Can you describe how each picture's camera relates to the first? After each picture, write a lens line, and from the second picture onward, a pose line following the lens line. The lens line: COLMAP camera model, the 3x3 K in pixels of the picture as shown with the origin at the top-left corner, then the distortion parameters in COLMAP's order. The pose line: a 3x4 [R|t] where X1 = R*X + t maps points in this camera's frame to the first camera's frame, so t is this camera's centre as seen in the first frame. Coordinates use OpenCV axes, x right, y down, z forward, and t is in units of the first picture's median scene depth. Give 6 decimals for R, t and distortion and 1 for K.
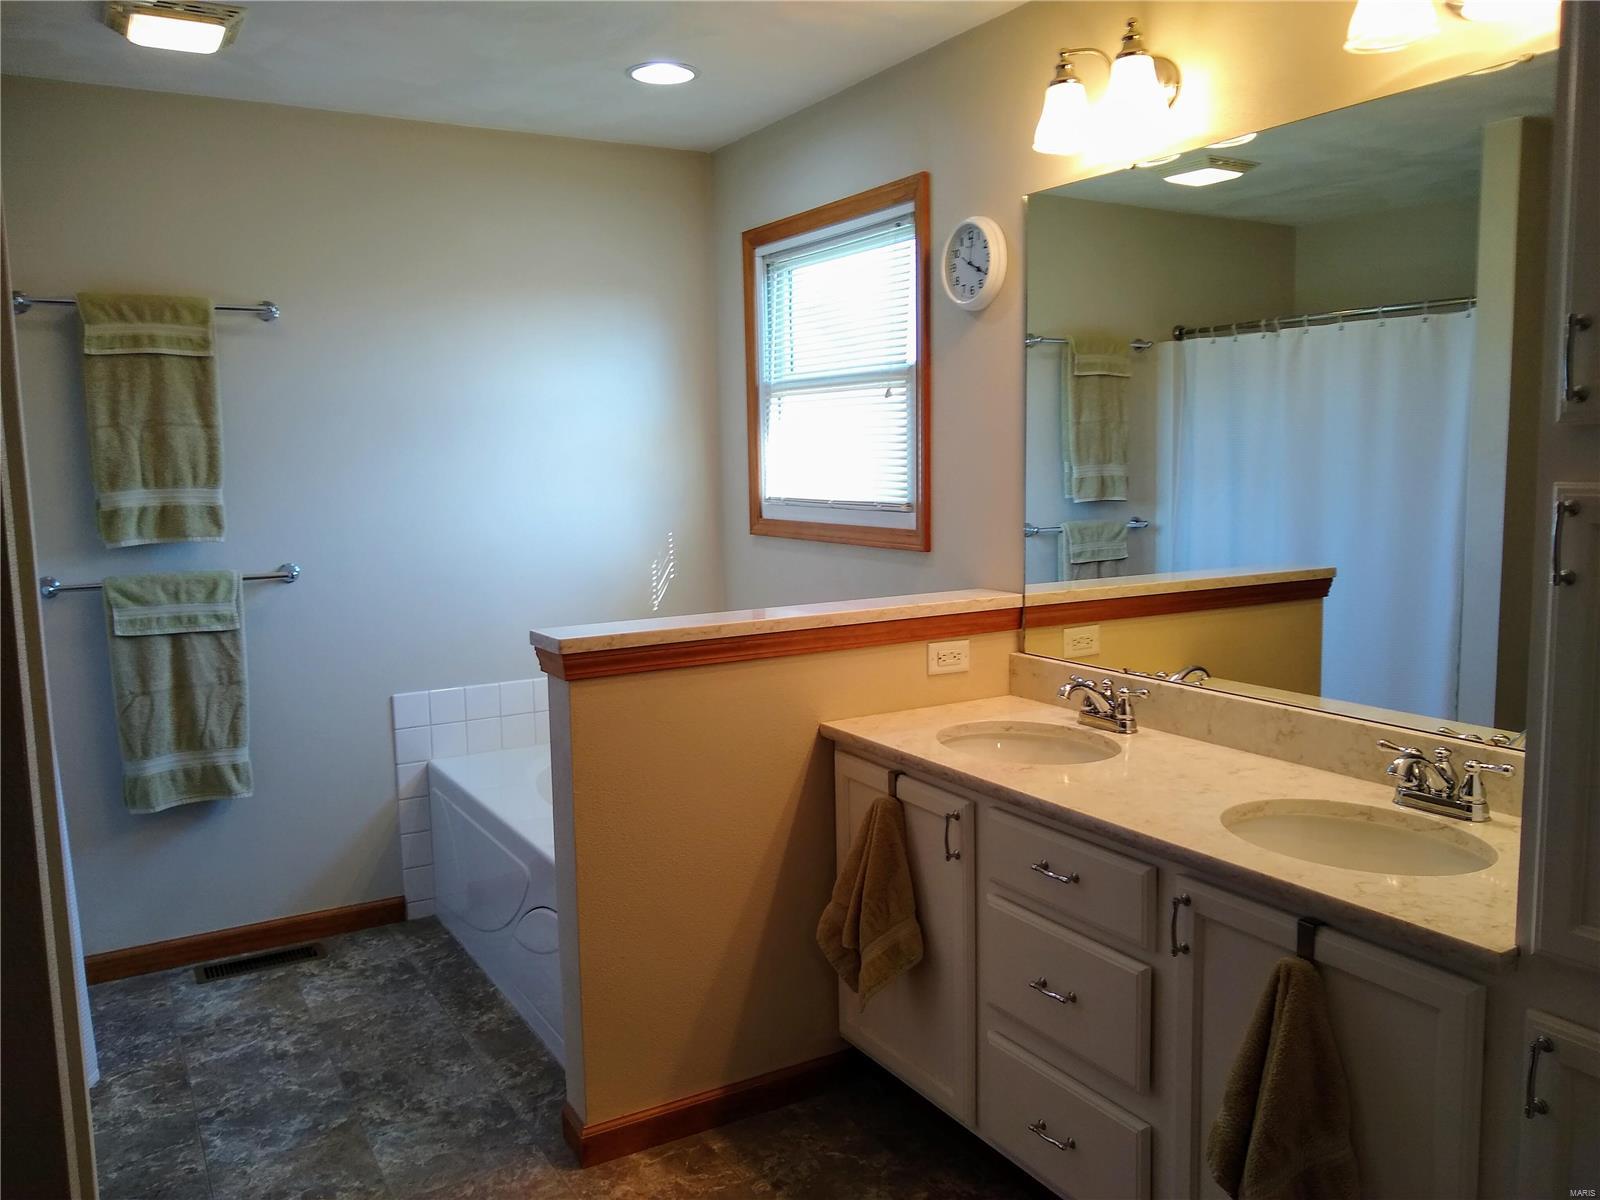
lens RADIAL K [[1255.7, 0, 807.8], [0, 1255.7, 600.9], [0, 0, 1]] dist [-0.004508, -0.001449]
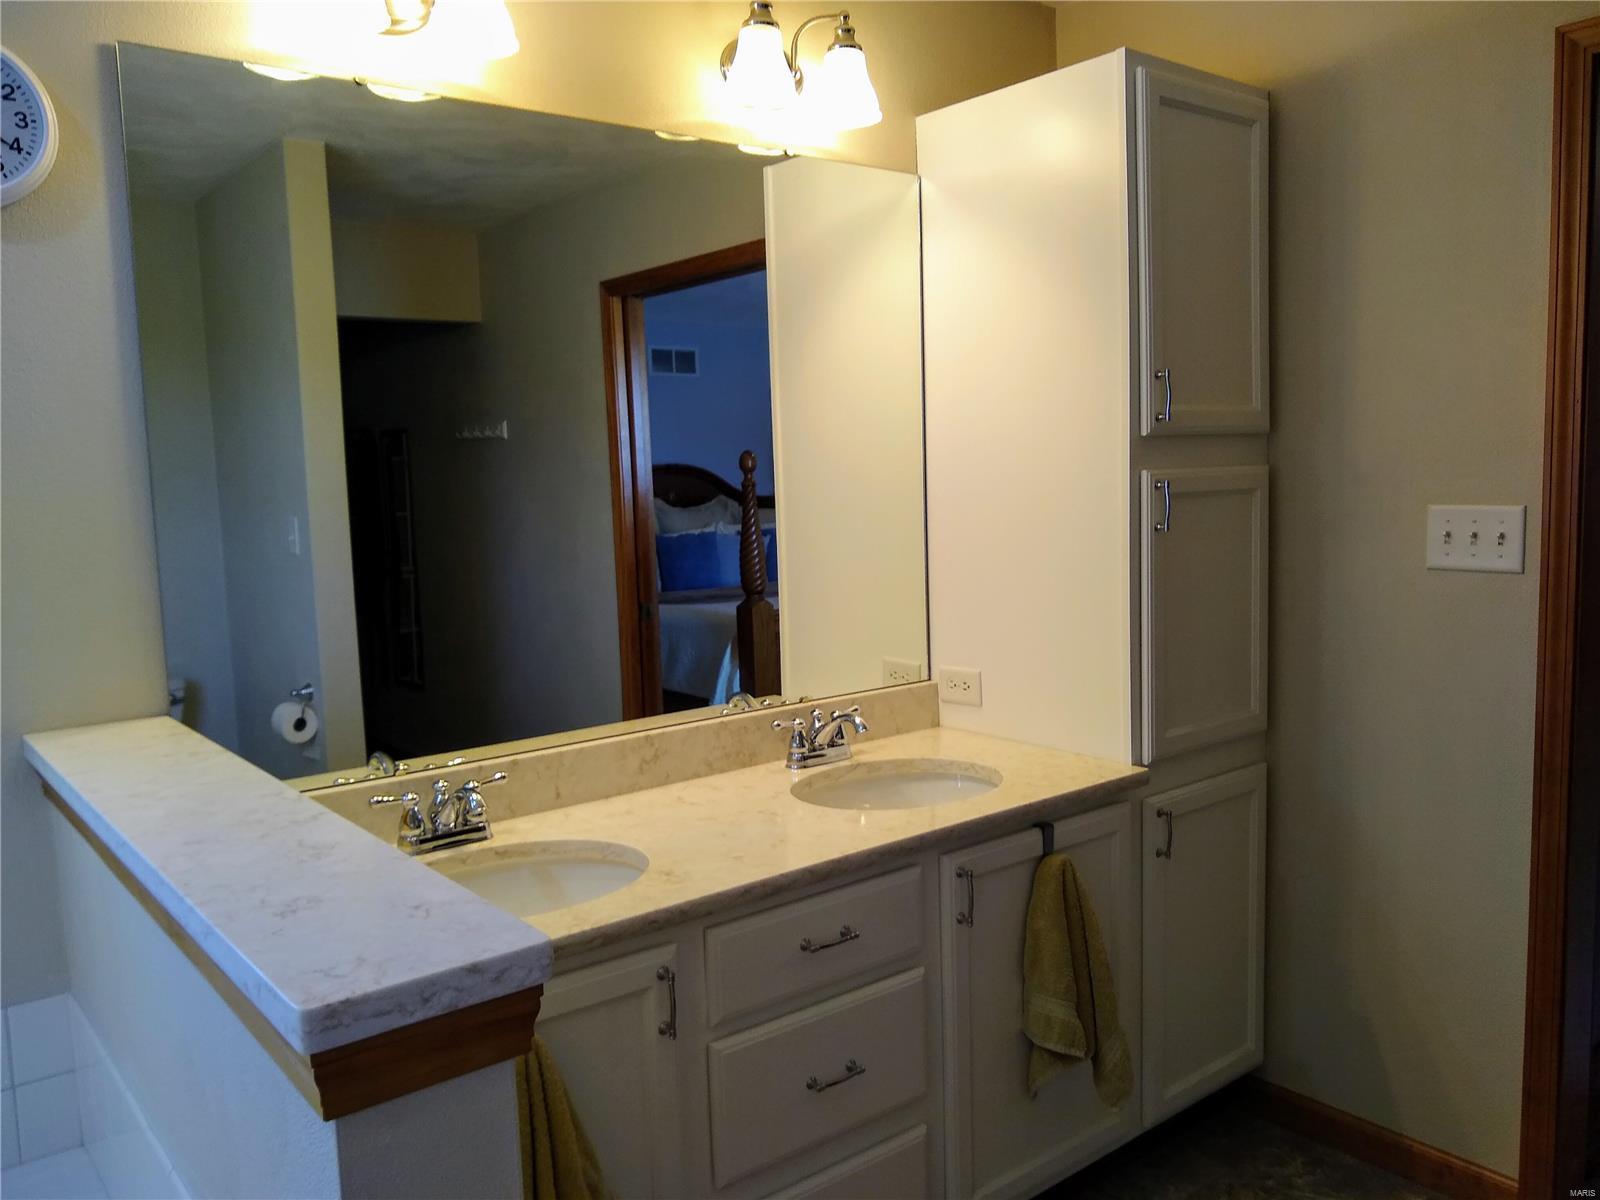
lens RADIAL K [[1276.5, 0, 799.1], [0, 1276.5, 585.4], [0, 0, 1]] dist [0.001417, -0.003218]
pose [[-0.139911, -0.075262, 0.987300, -0.251383], [0.147644, 0.984374, 0.095962, -0.043822], [-0.979095, 0.159195, -0.126613, 0.418792]]
